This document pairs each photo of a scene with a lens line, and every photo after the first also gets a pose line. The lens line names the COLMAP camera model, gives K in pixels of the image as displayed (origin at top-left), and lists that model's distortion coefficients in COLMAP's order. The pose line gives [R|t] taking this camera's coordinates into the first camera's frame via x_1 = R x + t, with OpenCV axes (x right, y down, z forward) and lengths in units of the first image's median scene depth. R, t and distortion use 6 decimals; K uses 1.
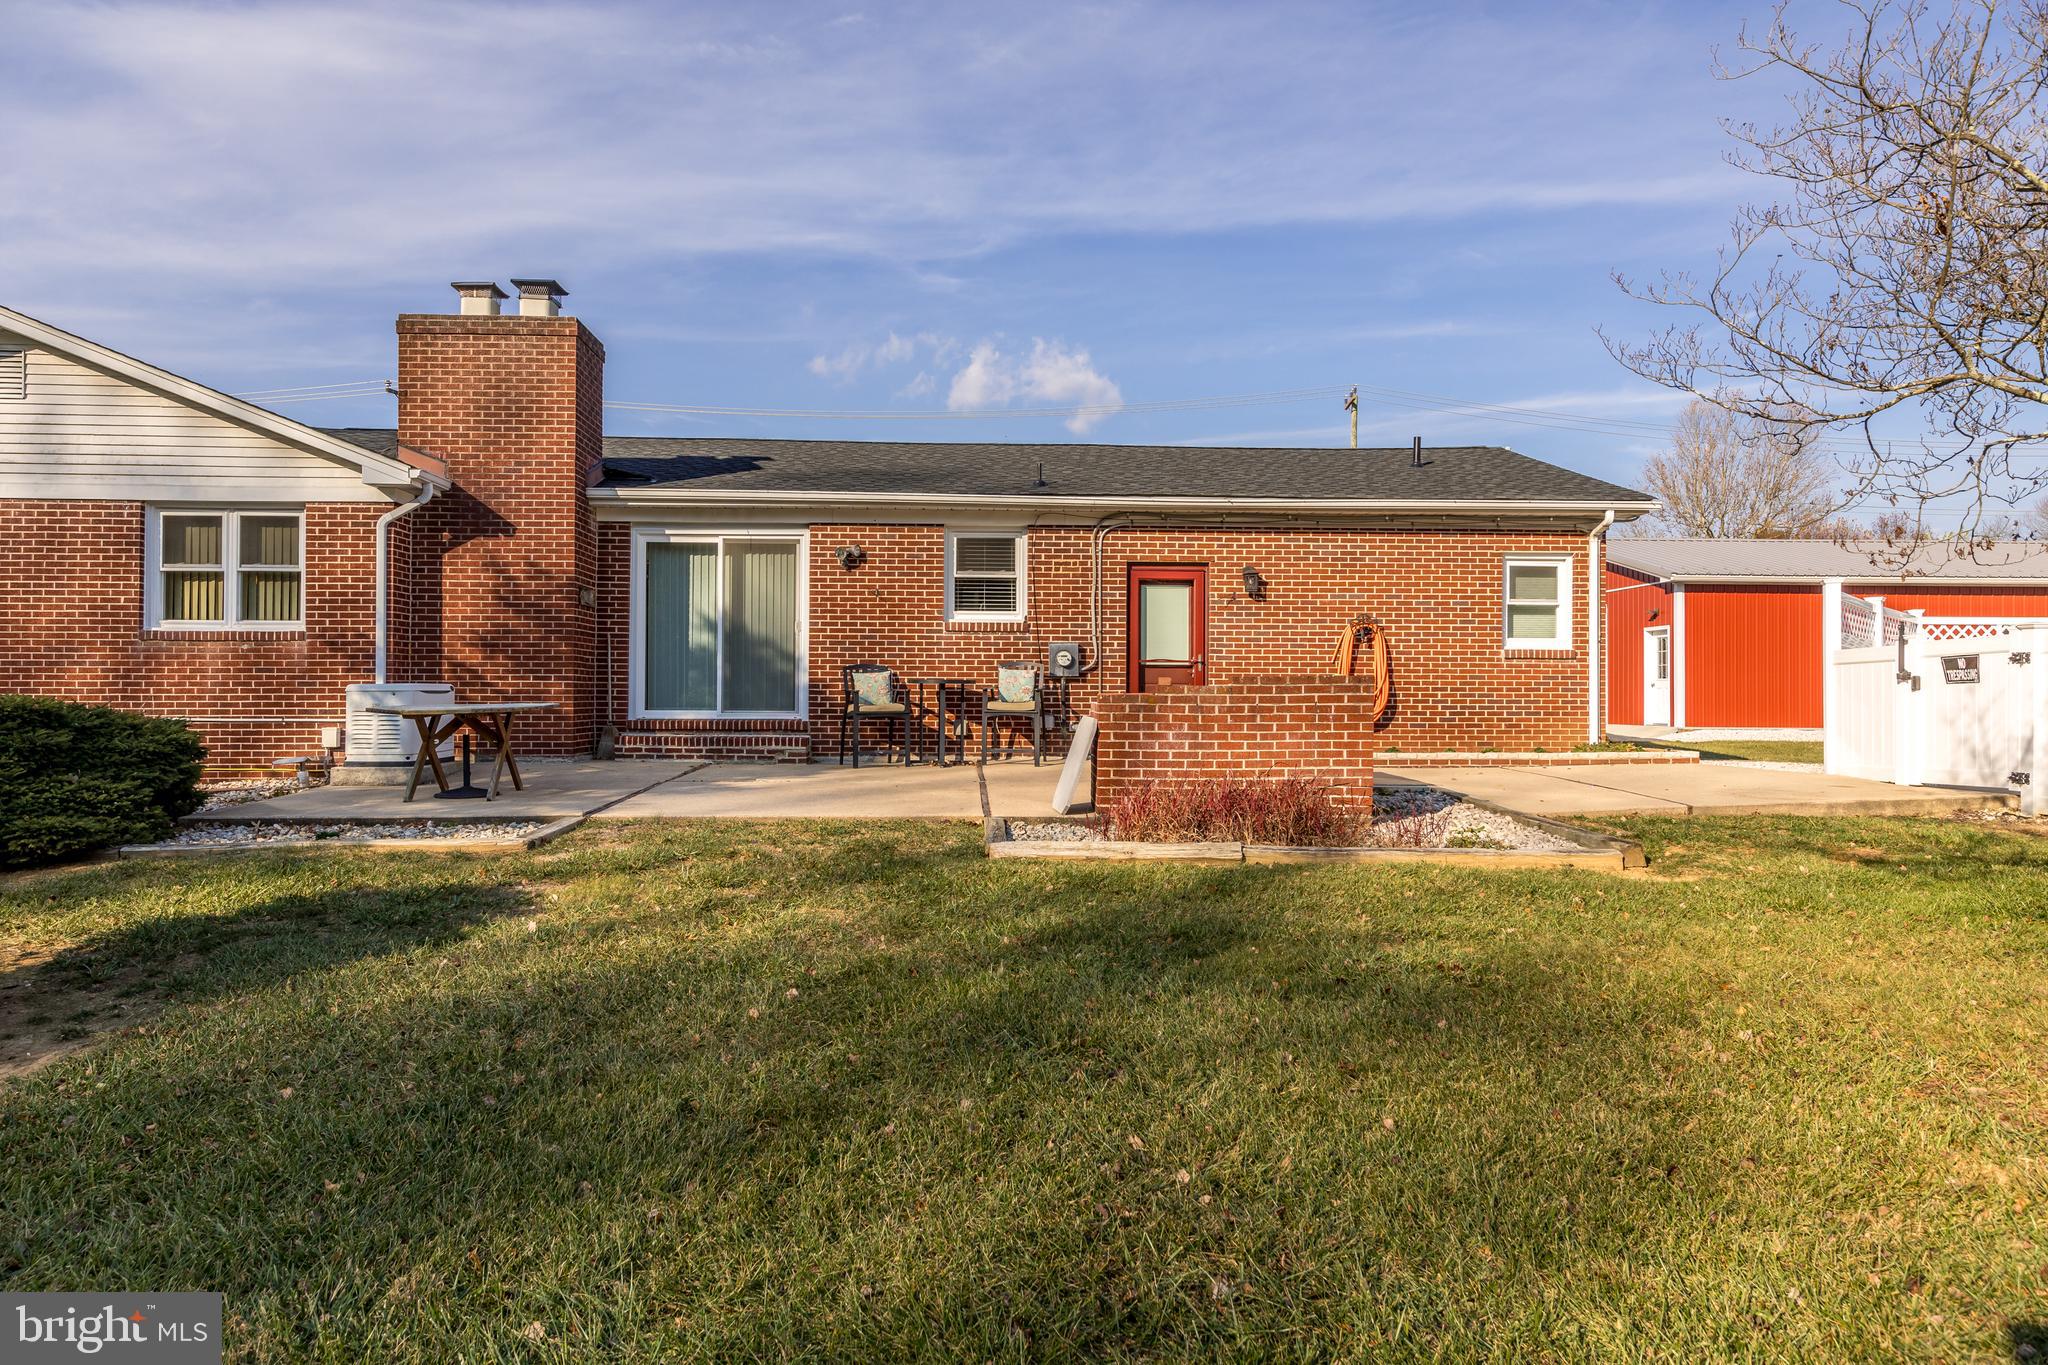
lens RADIAL K [[1333.4, 0, 1024.0], [0, 1333.4, 682.5], [0, 0, 1]] dist [0.001550, 0.002440]
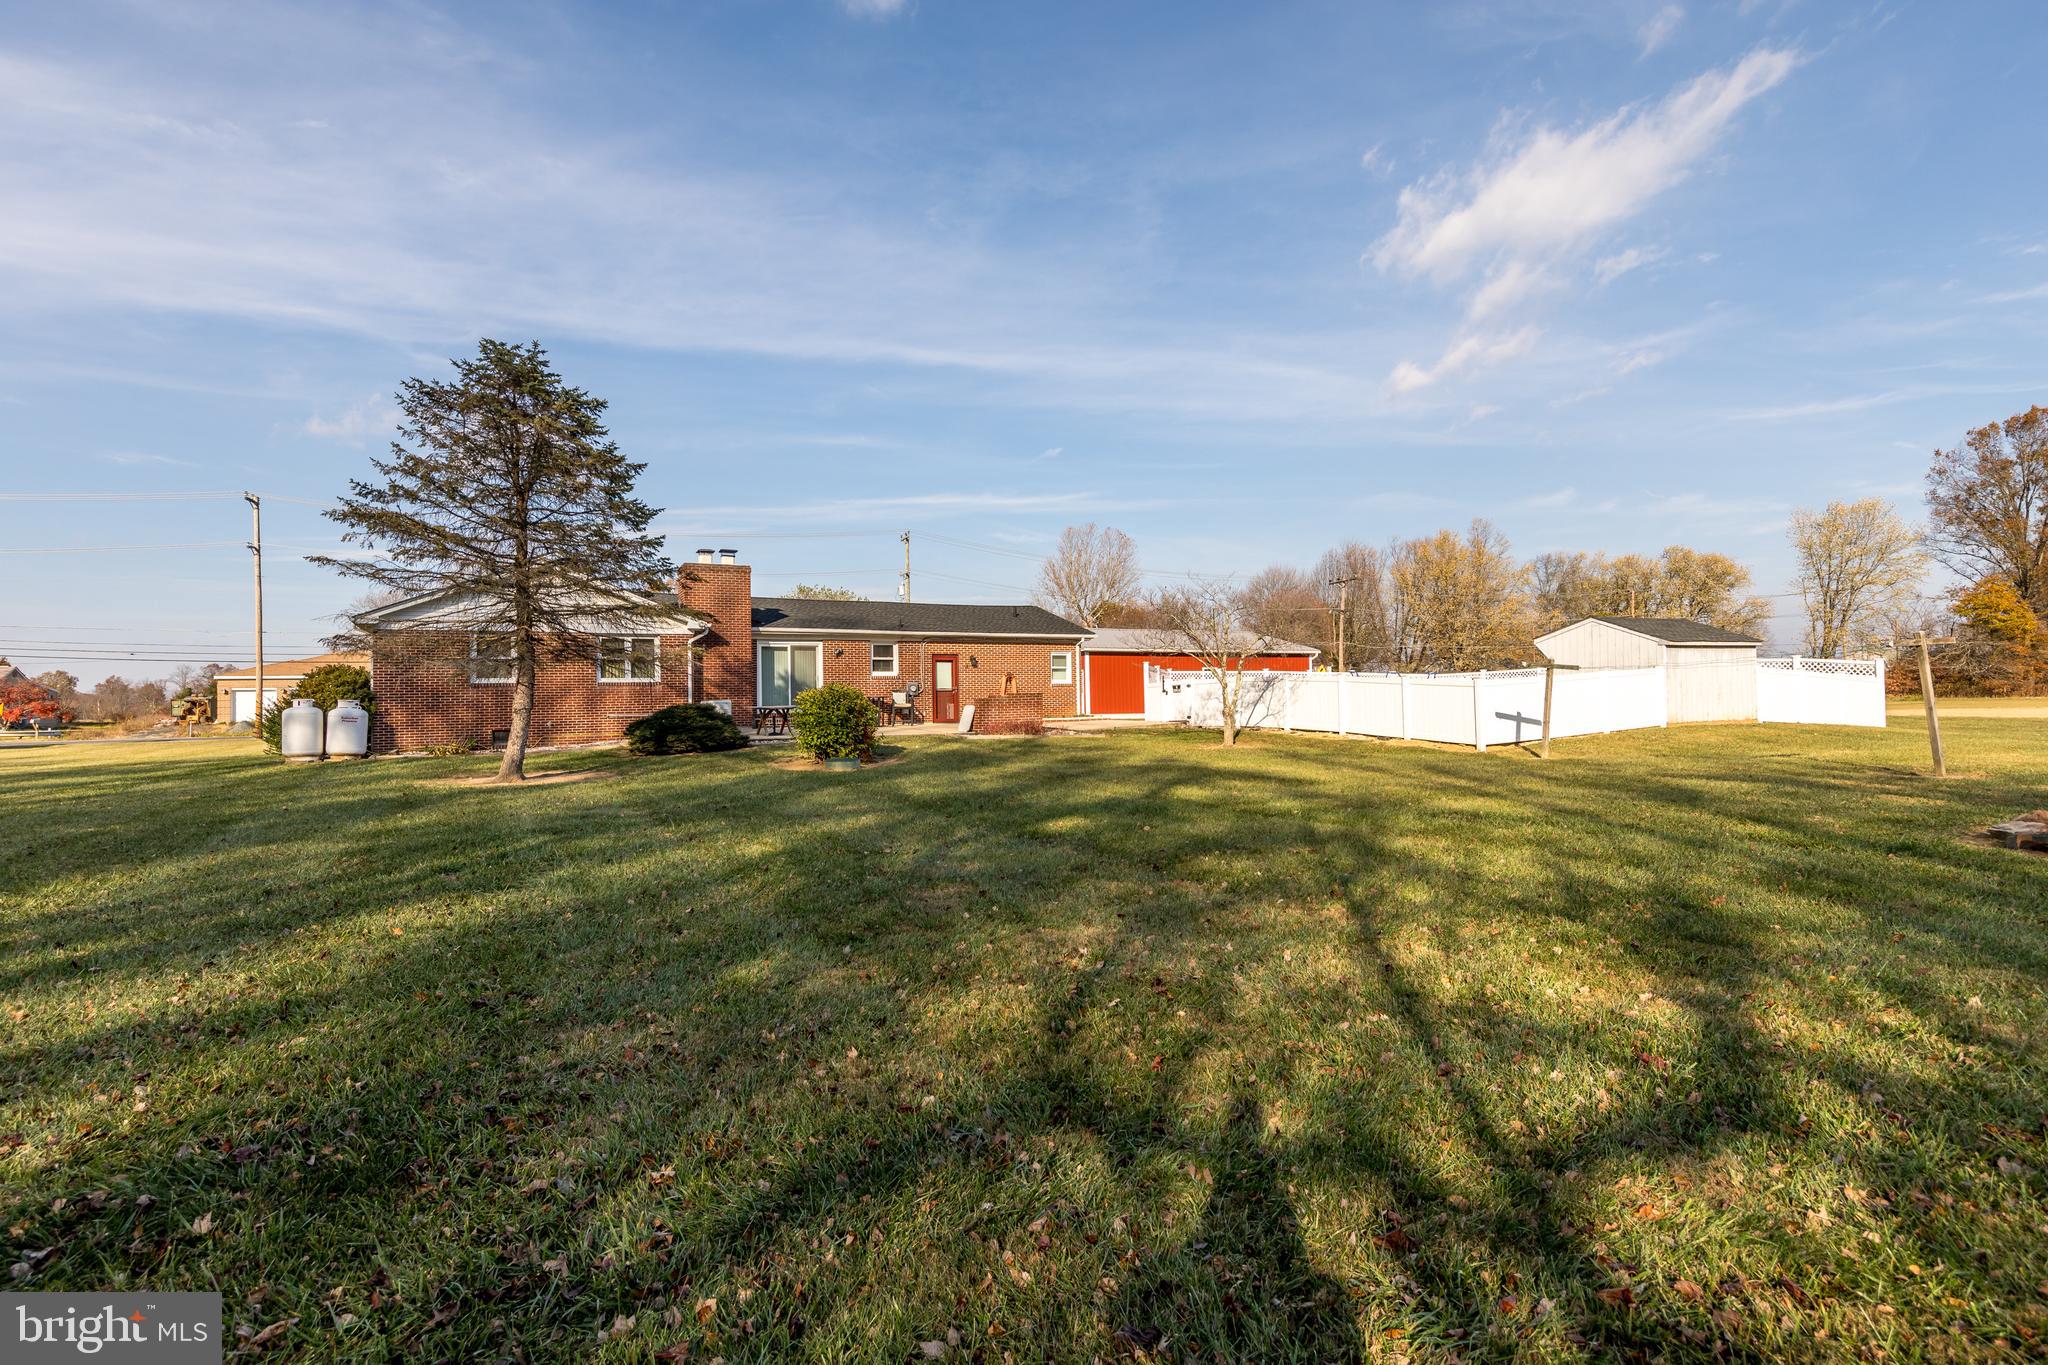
lens RADIAL K [[1021.0, 0, 1013.9], [0, 1021.0, 682.9], [0, 0, 1]] dist [0.006787, 0.000190]
pose [[0.912657, -0.009789, 0.408610, -0.654164], [0.016946, 0.999760, -0.013899, 0.003806], [-0.408376, 0.019609, 0.912603, -1.052682]]
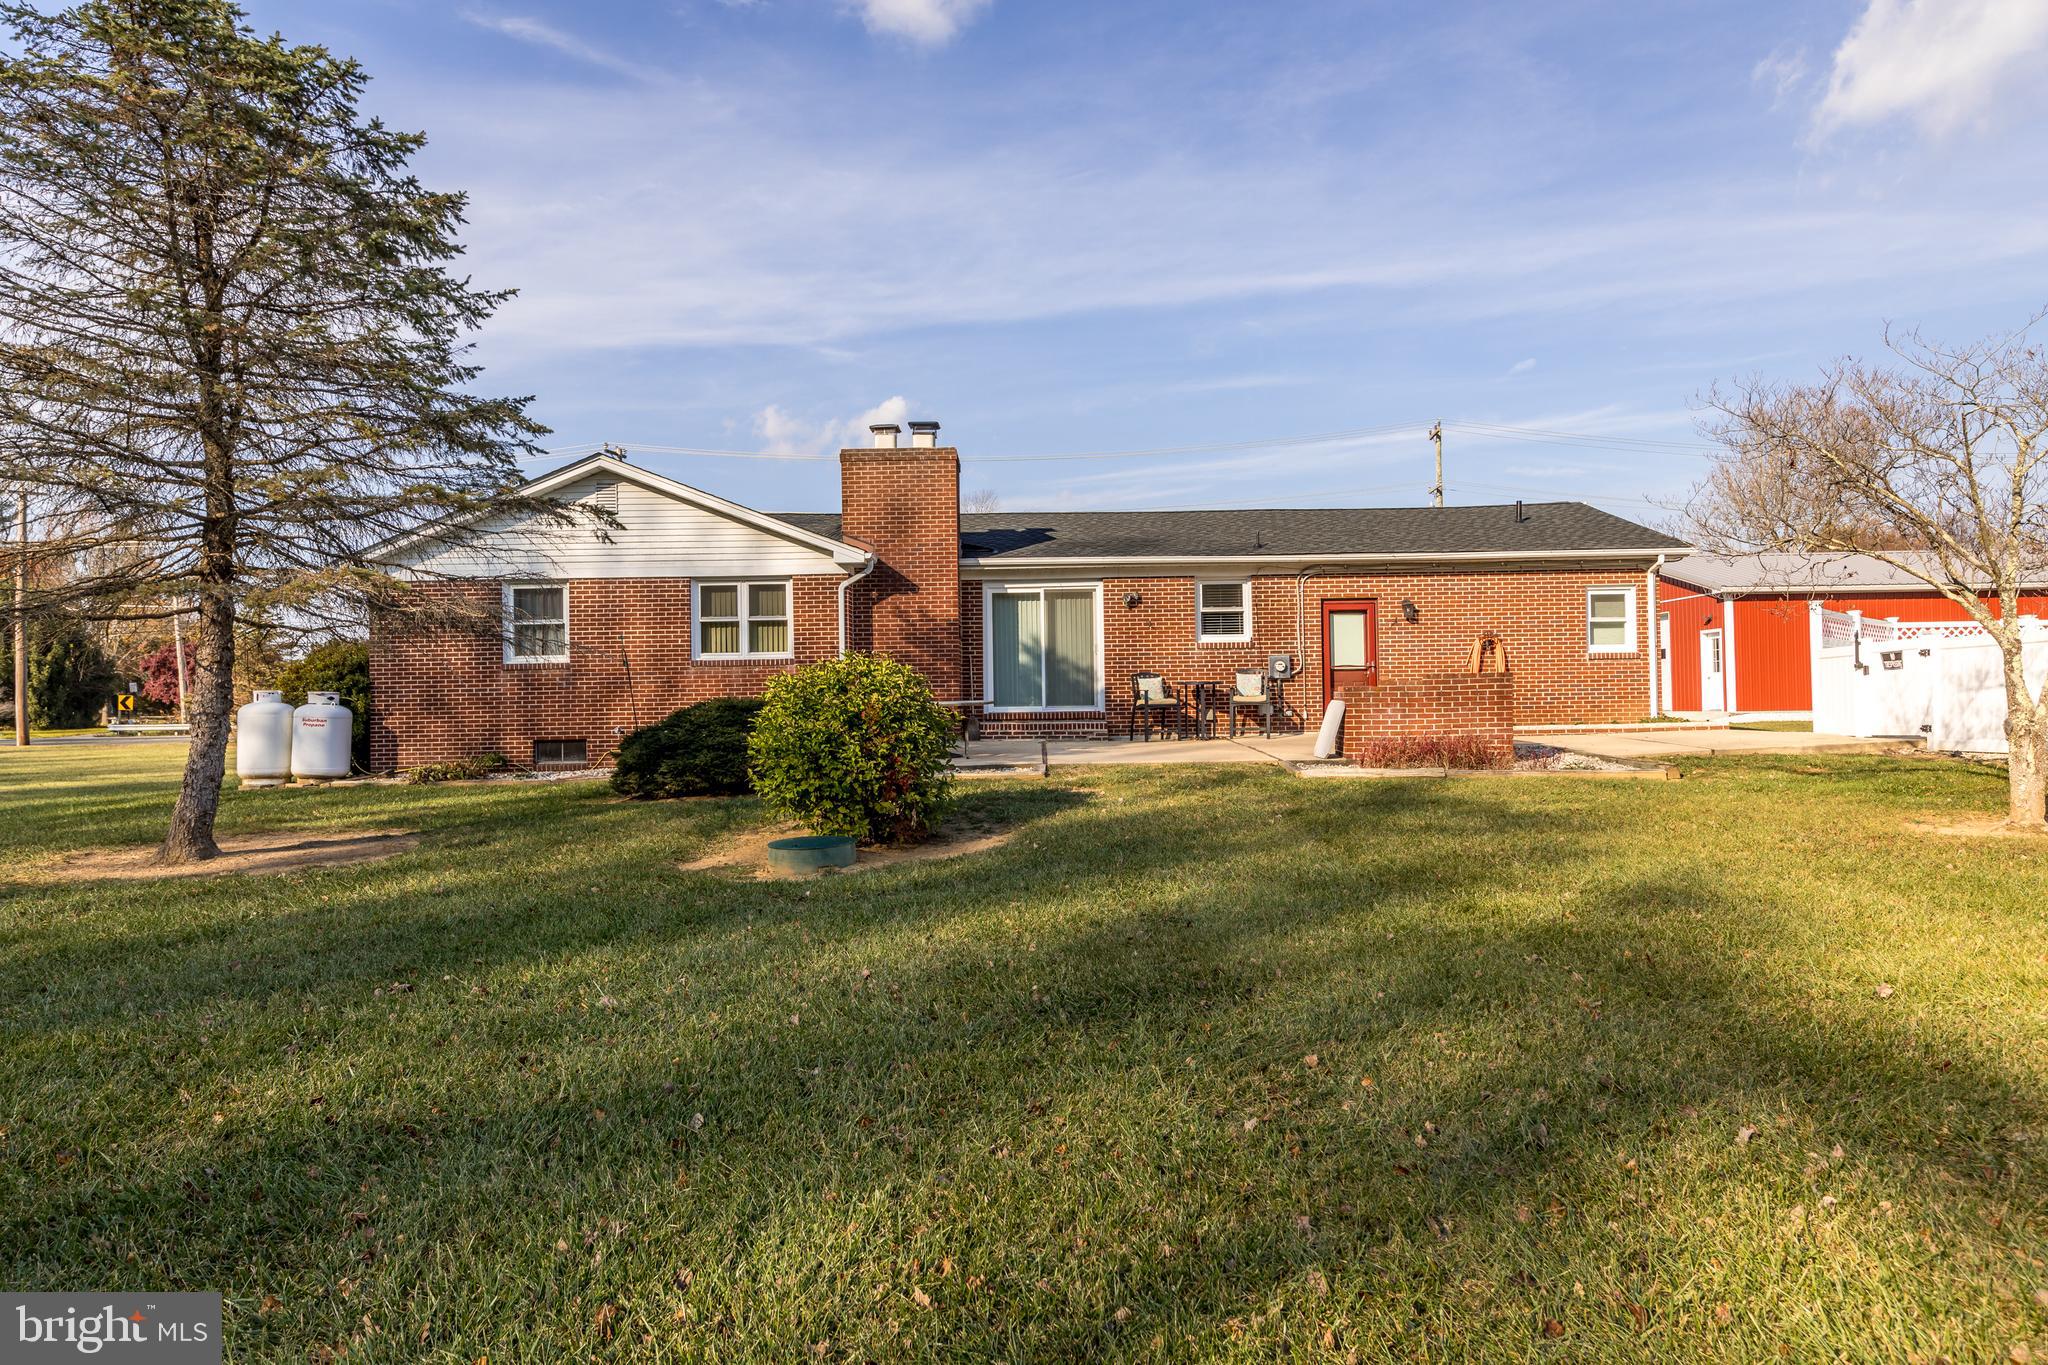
lens RADIAL K [[1295.5, 0, 1024.0], [0, 1295.5, 682.5], [0, 0, 1]] dist [0.004473, 0.000747]
pose [[0.998184, -0.020487, -0.056640, -0.168547], [0.020094, 0.999770, -0.007488, 0.005080], [0.056781, 0.006336, 0.998367, -0.429703]]
